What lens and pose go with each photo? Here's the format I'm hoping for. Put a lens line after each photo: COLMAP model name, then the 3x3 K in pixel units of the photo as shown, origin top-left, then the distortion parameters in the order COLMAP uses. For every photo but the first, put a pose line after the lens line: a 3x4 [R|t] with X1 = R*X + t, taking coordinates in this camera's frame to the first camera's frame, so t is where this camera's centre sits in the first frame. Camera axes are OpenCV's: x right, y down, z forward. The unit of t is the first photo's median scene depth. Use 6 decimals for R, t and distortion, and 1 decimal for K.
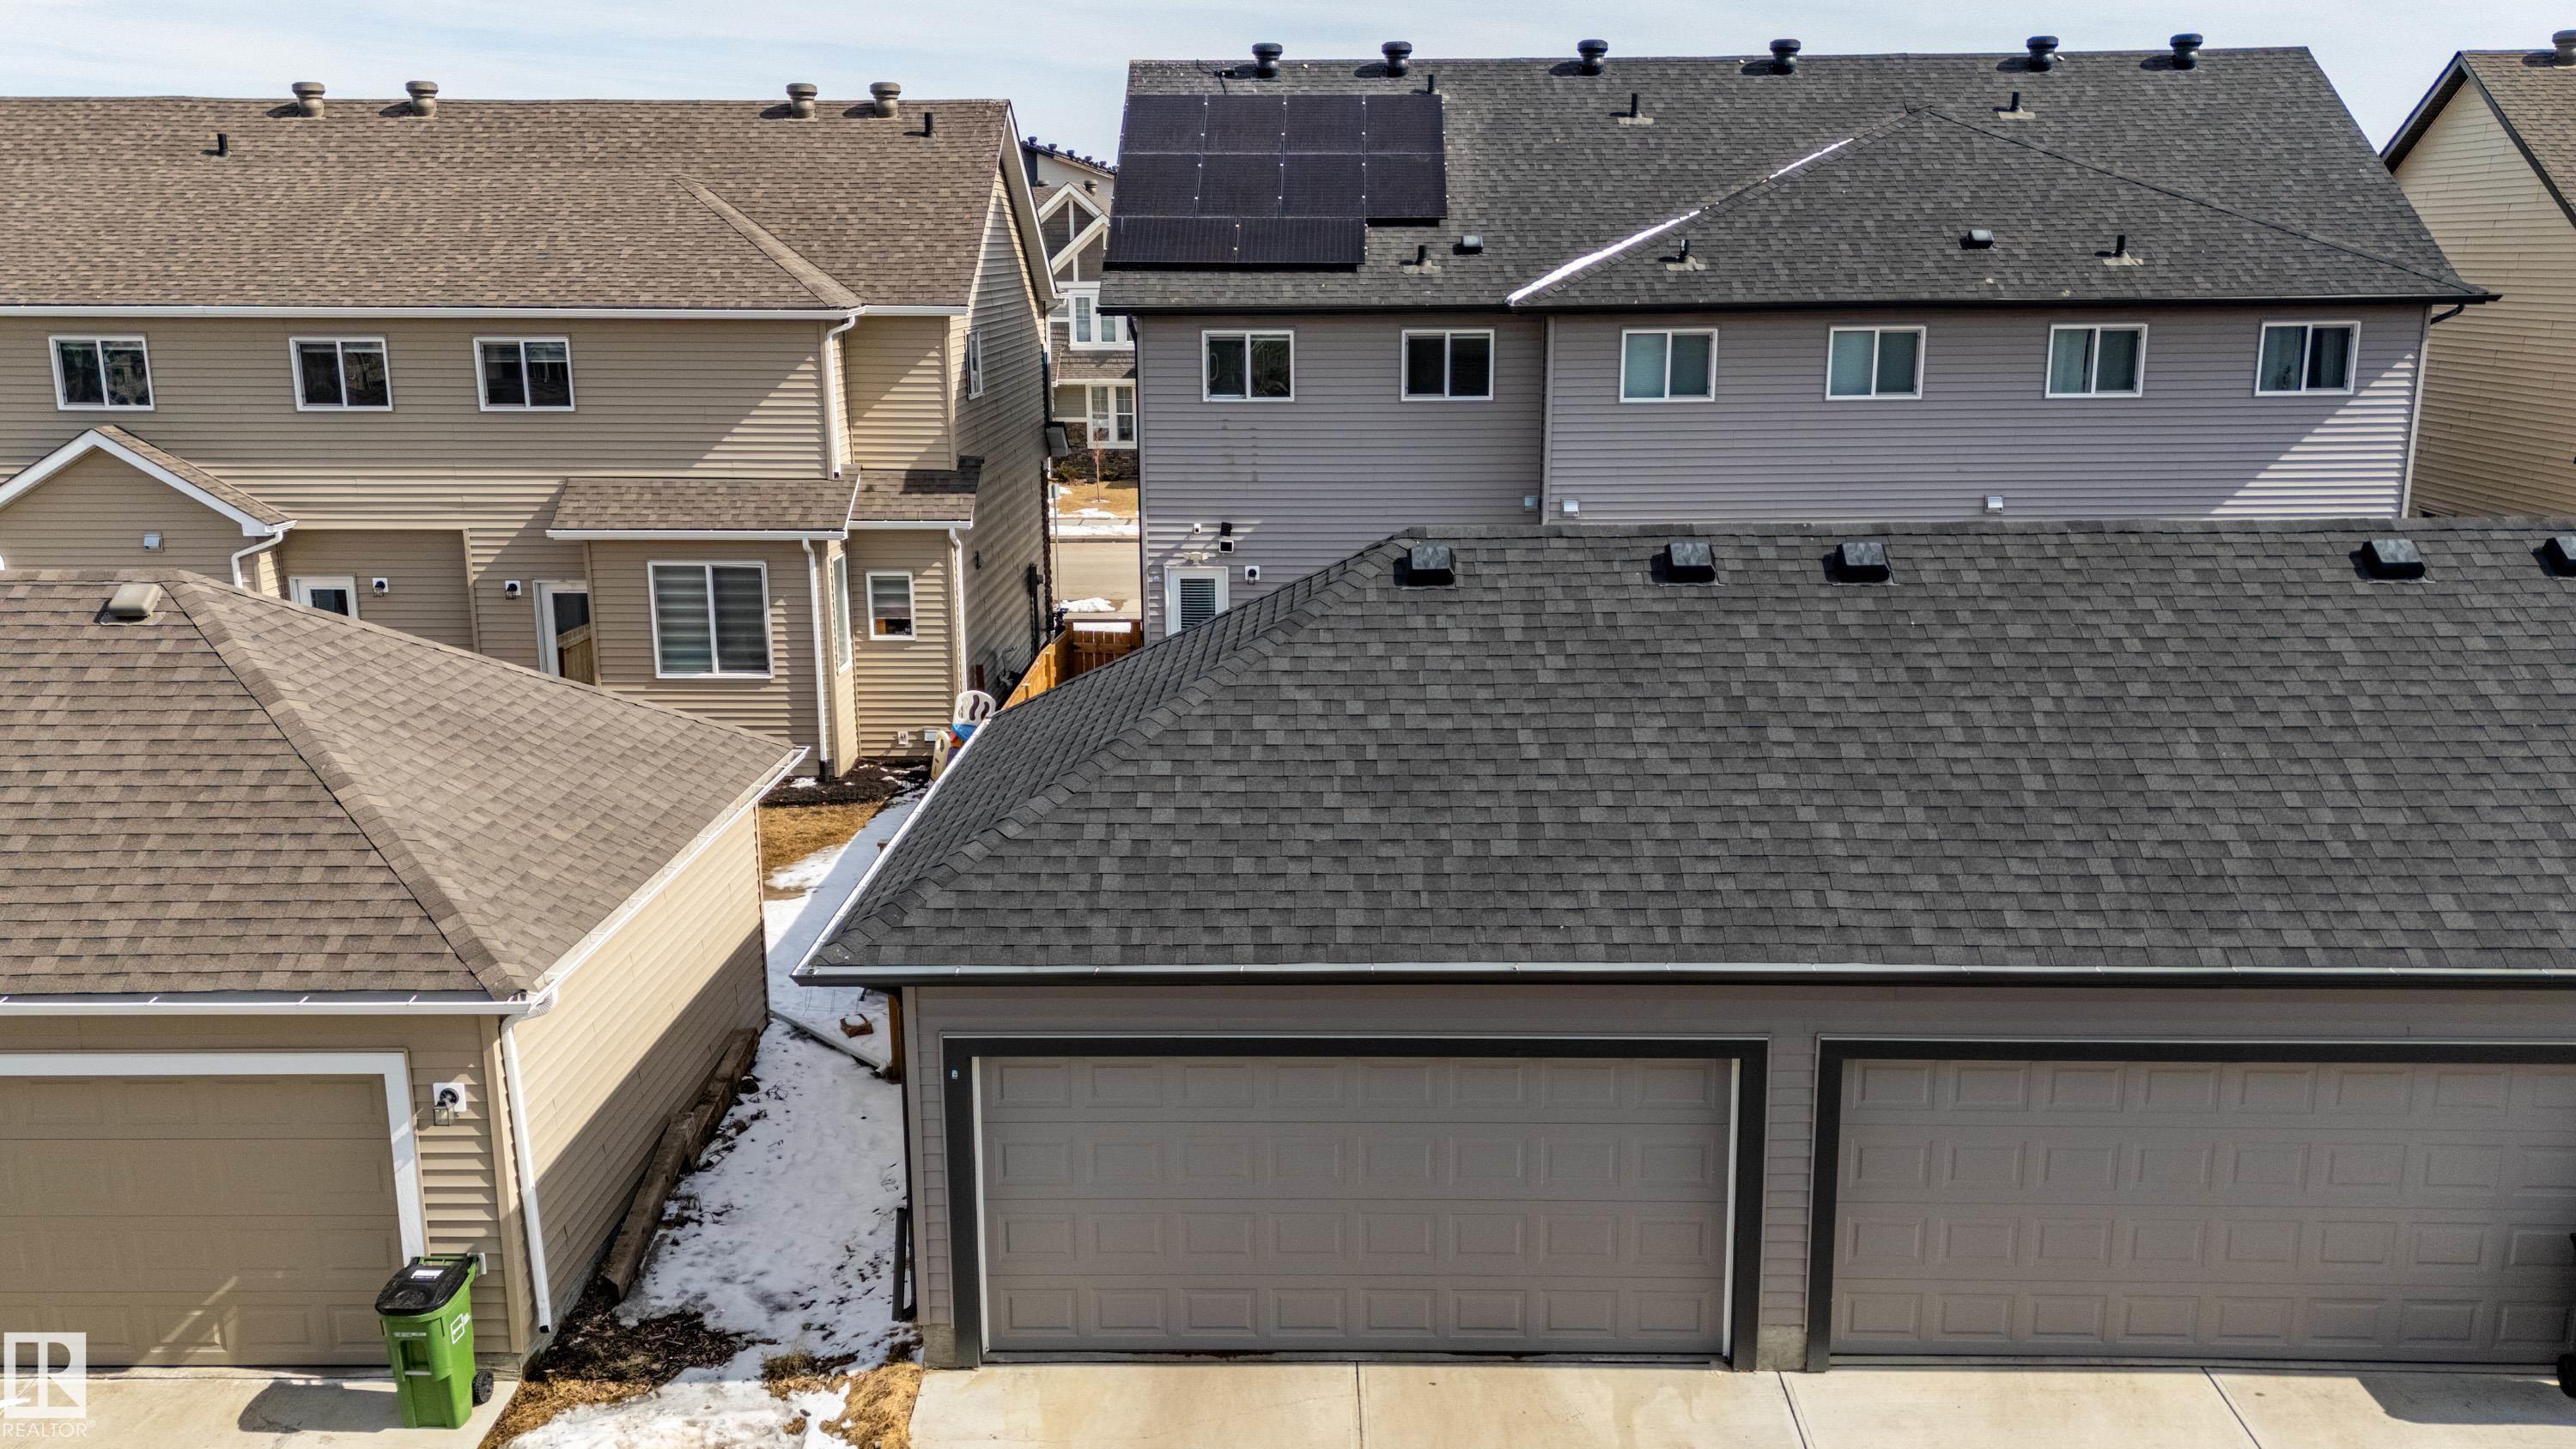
lens RADIAL K [[2201.1, 0, 1306.6], [0, 2201.1, 791.9], [0, 0, 1]] dist [0.148915, -0.307941]
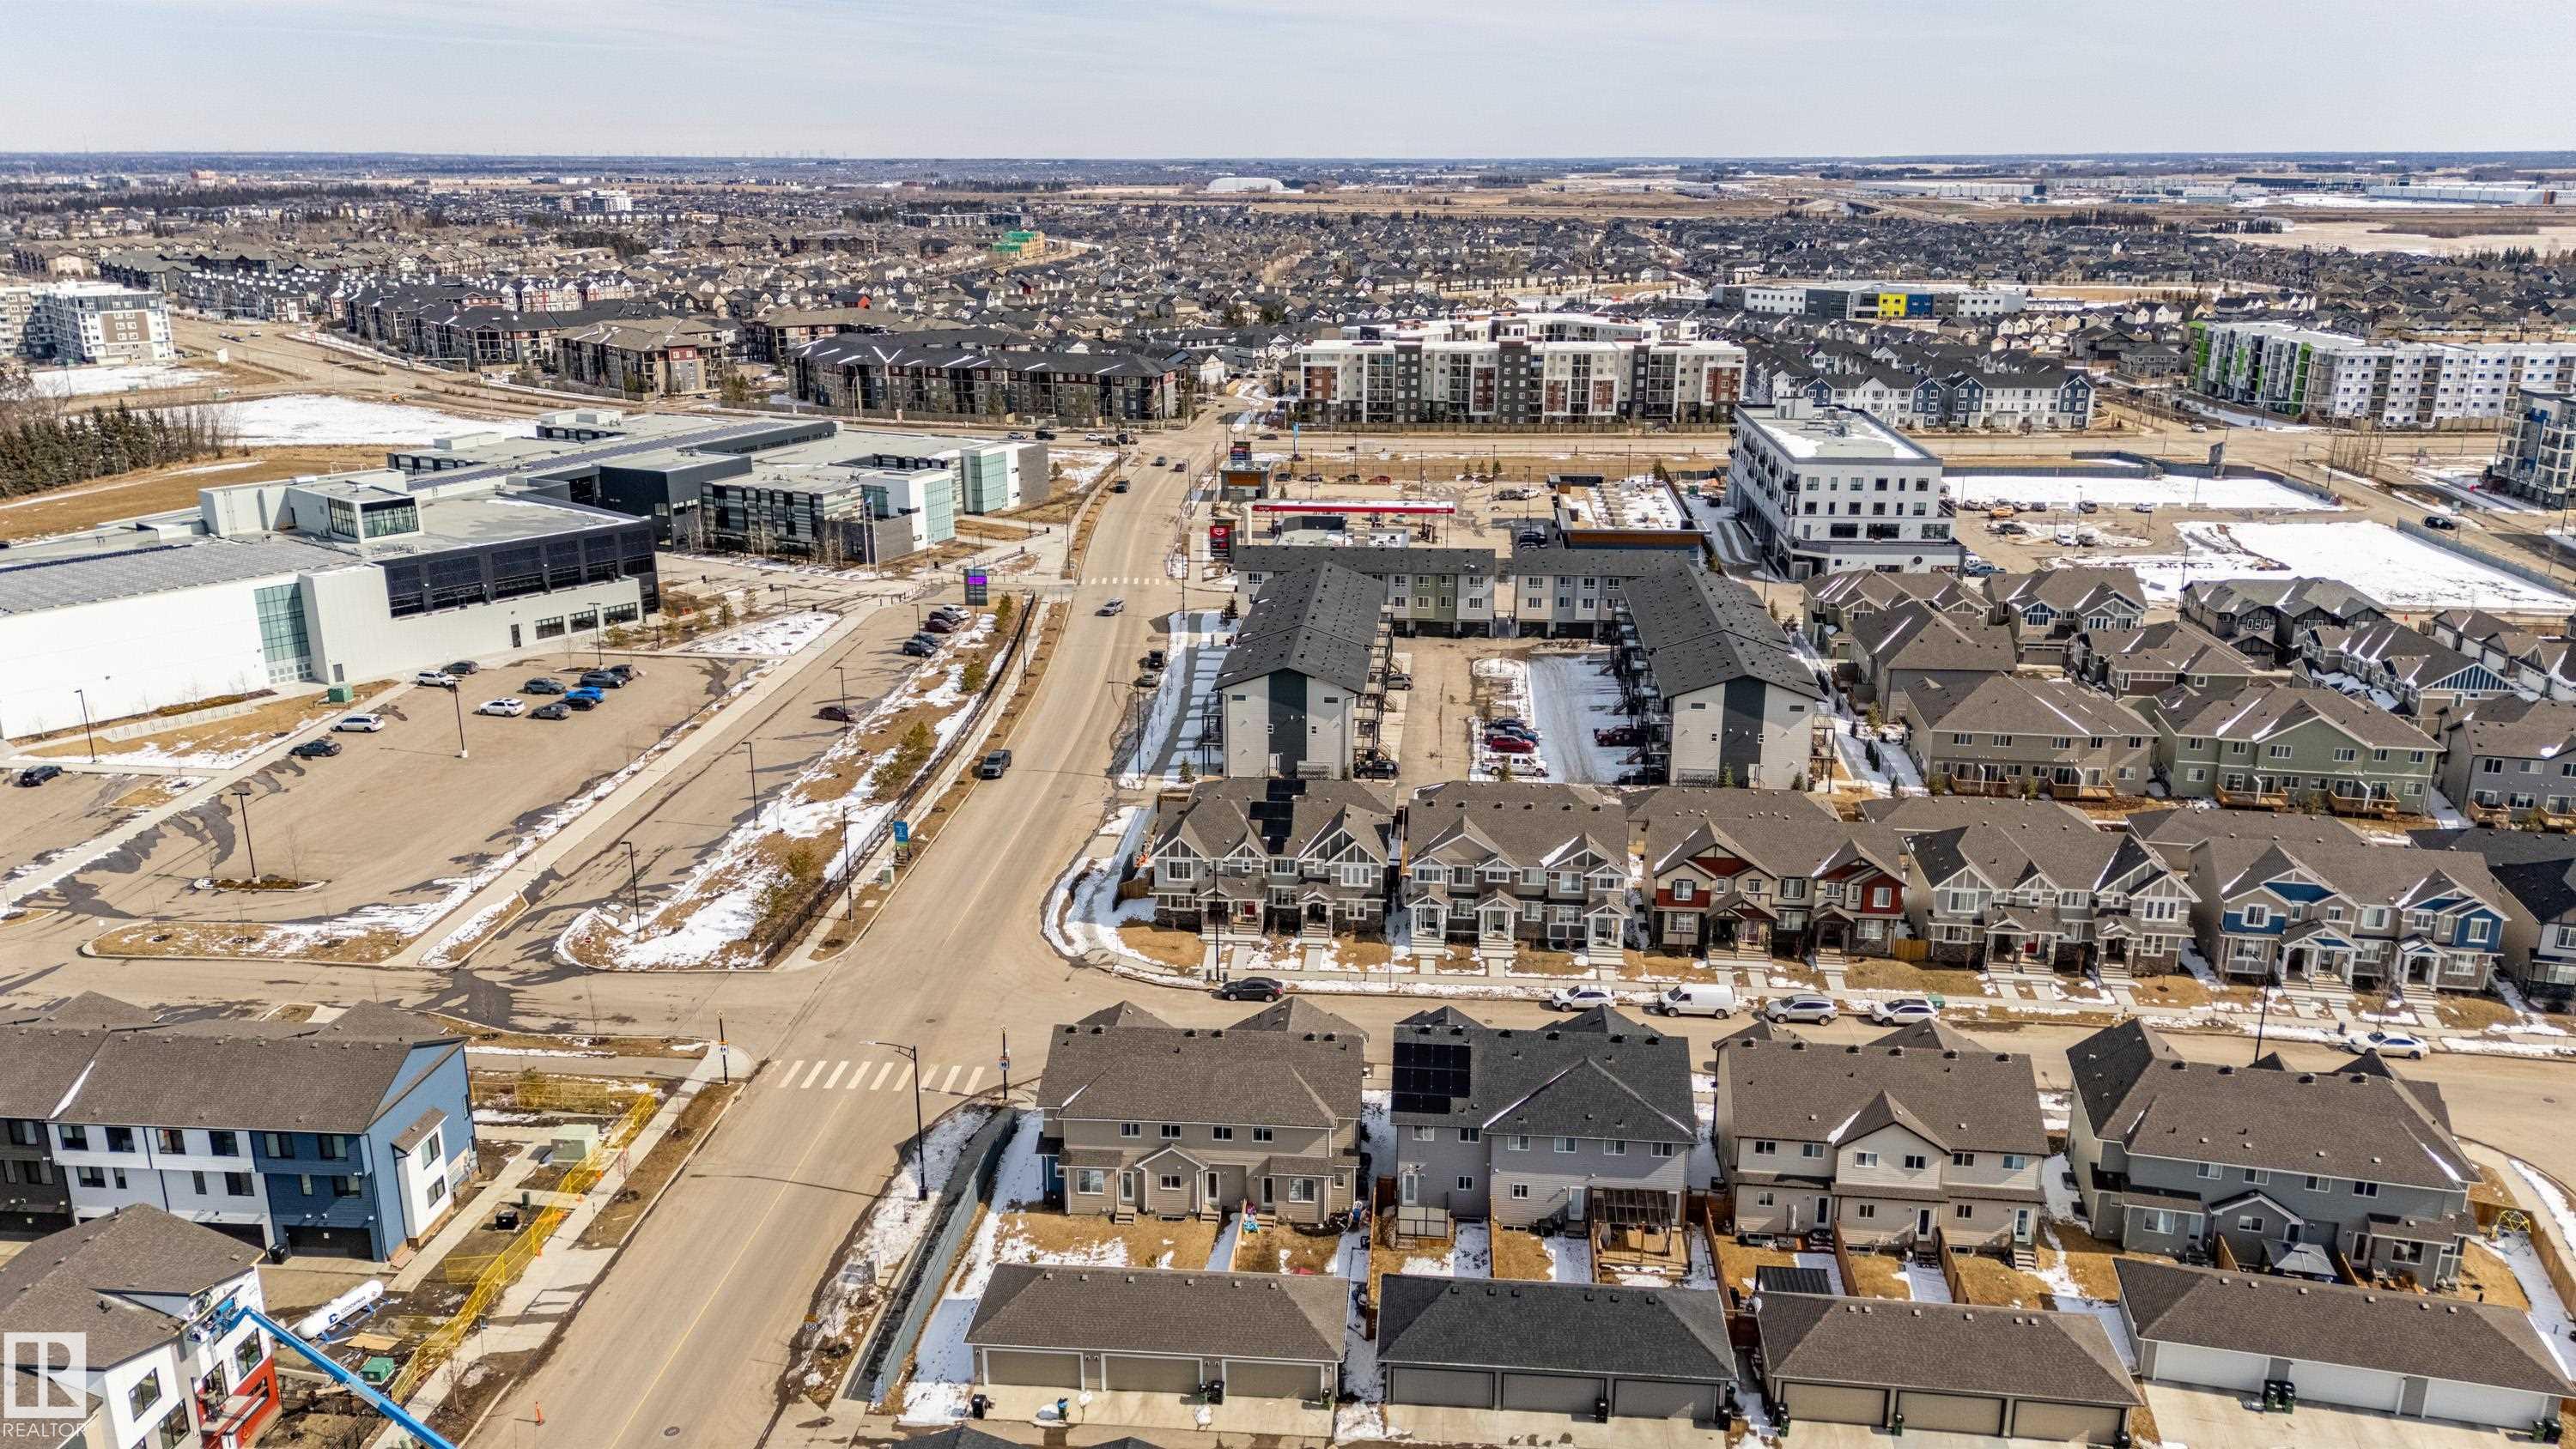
lens RADIAL K [[1872.9, 0, 1302.5], [0, 1872.9, 719.6], [0, 0, 1]] dist [0.092587, -0.089782]
pose [[0.997818, 0.025622, -0.060842, -0.058552], [-0.022963, 0.998768, 0.044000, -1.151169], [0.061895, -0.042507, 0.997177, -2.648440]]
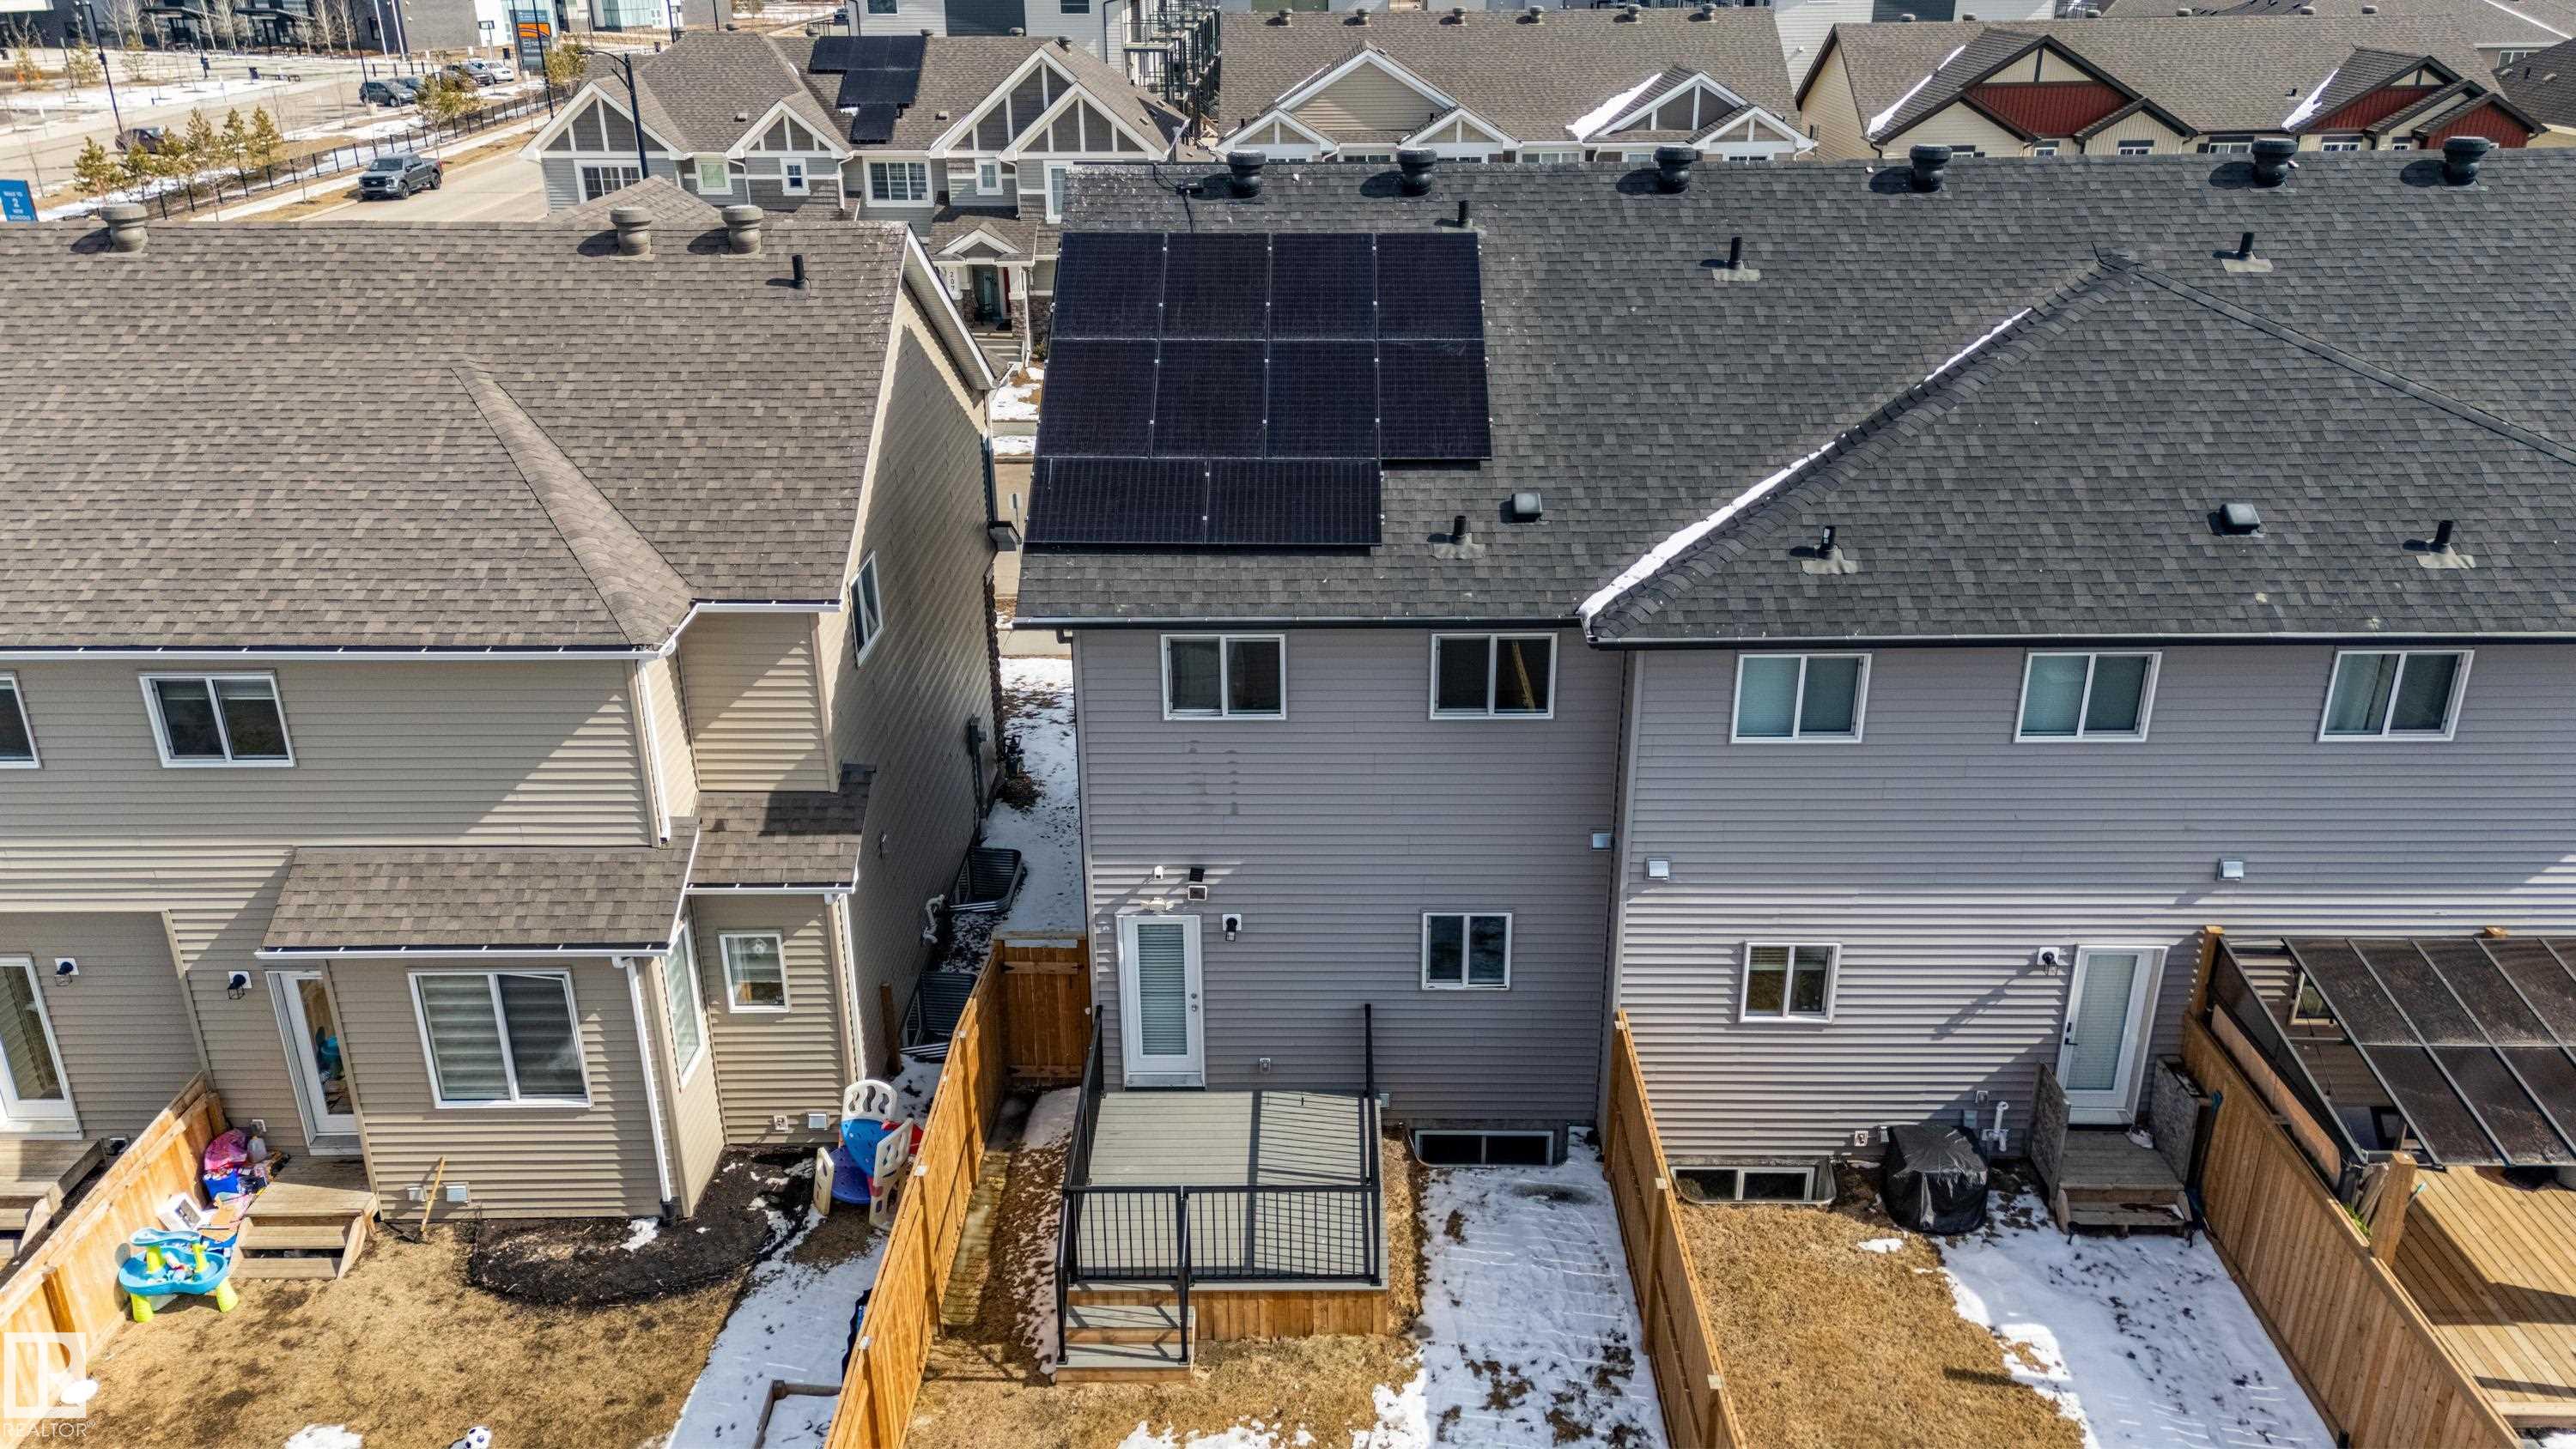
lens RADIAL K [[1872.9, 0, 1302.5], [0, 1872.9, 719.6], [0, 0, 1]] dist [0.092587, -0.089782]
pose [[0.999962, -0.005594, 0.006665, -0.004183], [0.004542, 0.988890, 0.148577, -0.267348], [-0.007422, -0.148541, 0.988878, 0.374787]]
